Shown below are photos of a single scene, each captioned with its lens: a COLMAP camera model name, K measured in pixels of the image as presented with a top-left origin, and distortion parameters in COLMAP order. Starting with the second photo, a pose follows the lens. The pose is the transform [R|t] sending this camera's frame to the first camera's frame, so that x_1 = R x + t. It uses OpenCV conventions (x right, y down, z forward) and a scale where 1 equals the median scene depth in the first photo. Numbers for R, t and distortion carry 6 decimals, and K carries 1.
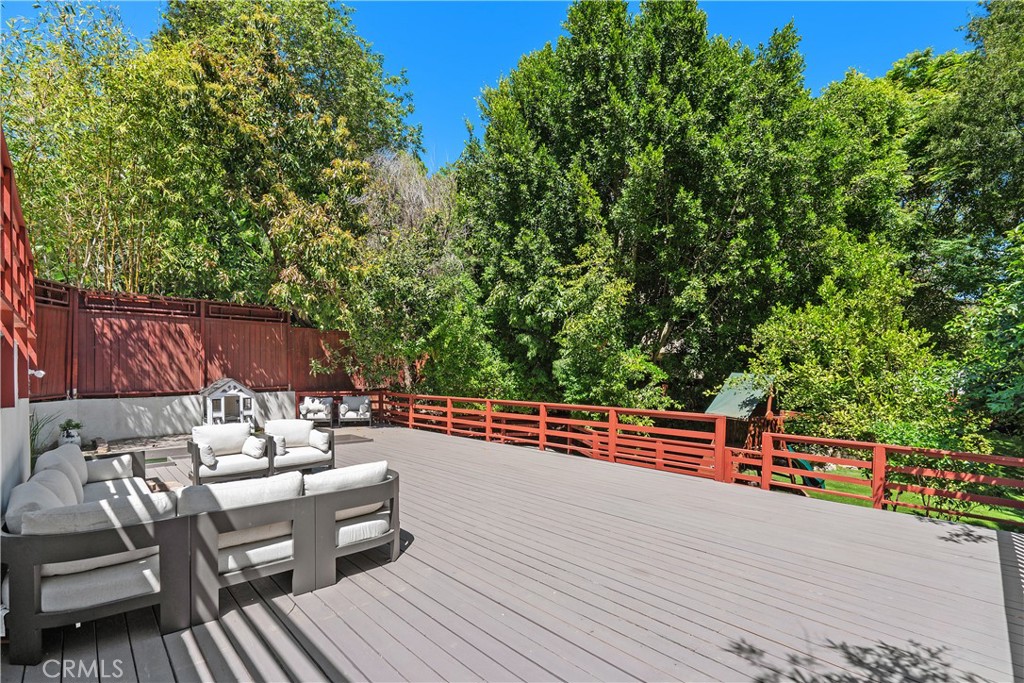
lens RADIAL K [[484.6, 0, 513.9], [0, 484.6, 378.2], [0, 0, 1]] dist [0.010897, 0.001226]
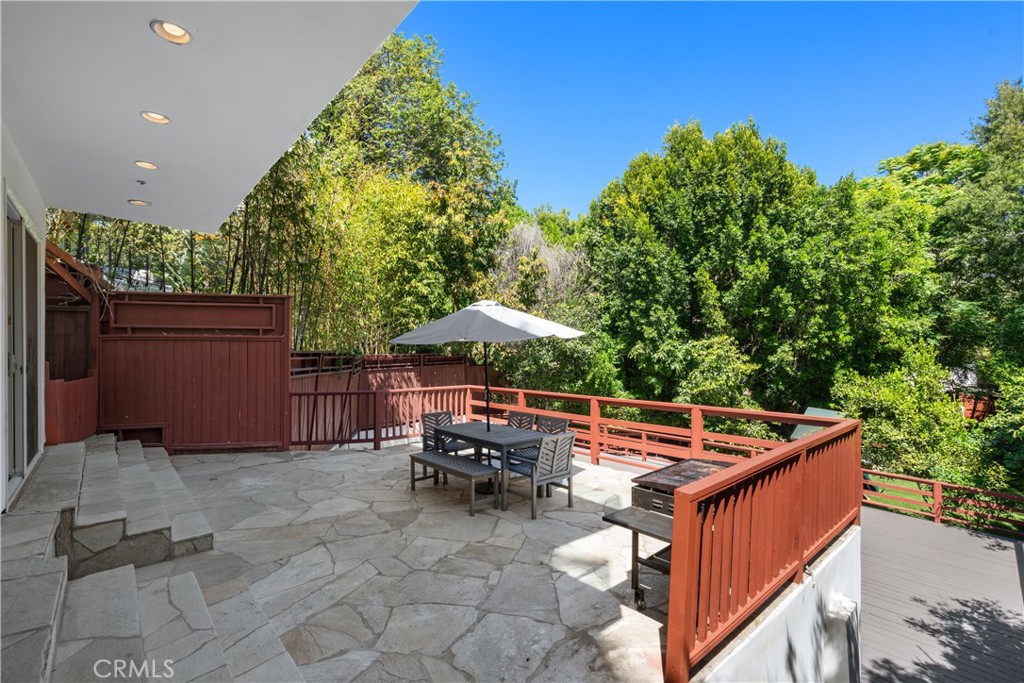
lens RADIAL K [[463.5, 0, 512.0], [0, 463.5, 341.5], [0, 0, 1]] dist [-0.000168, 0.005079]
pose [[0.999567, -0.004181, -0.029121, -0.391106], [0.003449, 0.999678, -0.025141, -0.186020], [0.029216, 0.025030, 0.999260, -0.383204]]
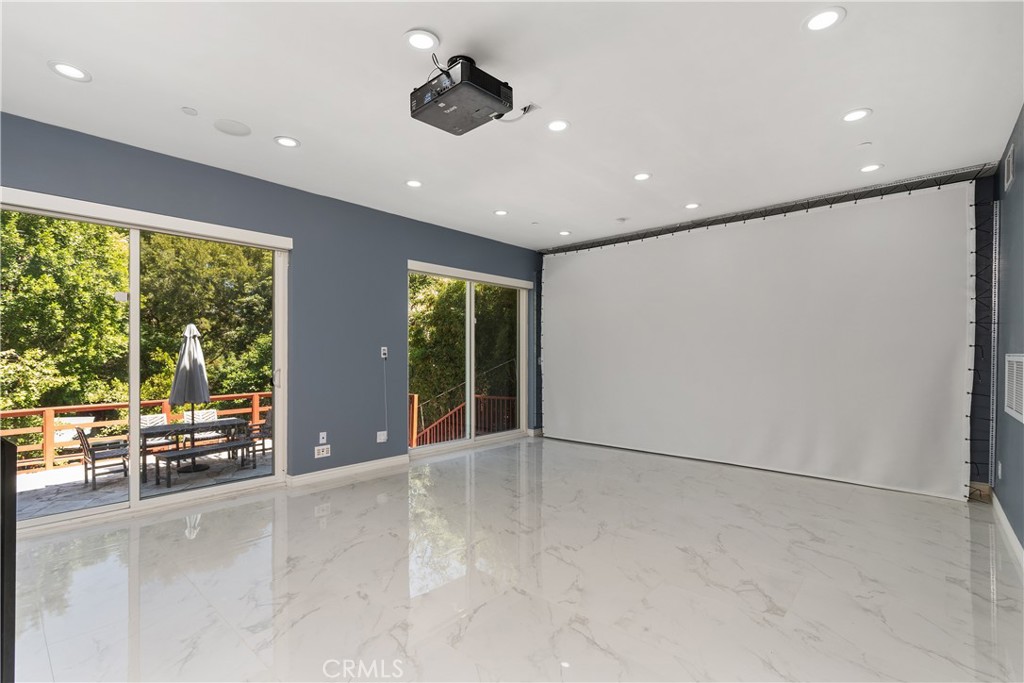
lens RADIAL K [[468.4, 0, 512.3], [0, 468.4, 359.9], [0, 0, 1]] dist [0.000821, 0.000386]
pose [[-0.109206, -0.010741, 0.993961, -1.209259], [0.021264, 0.999688, 0.013139, -0.192803], [-0.993792, 0.022571, -0.108943, -0.240004]]
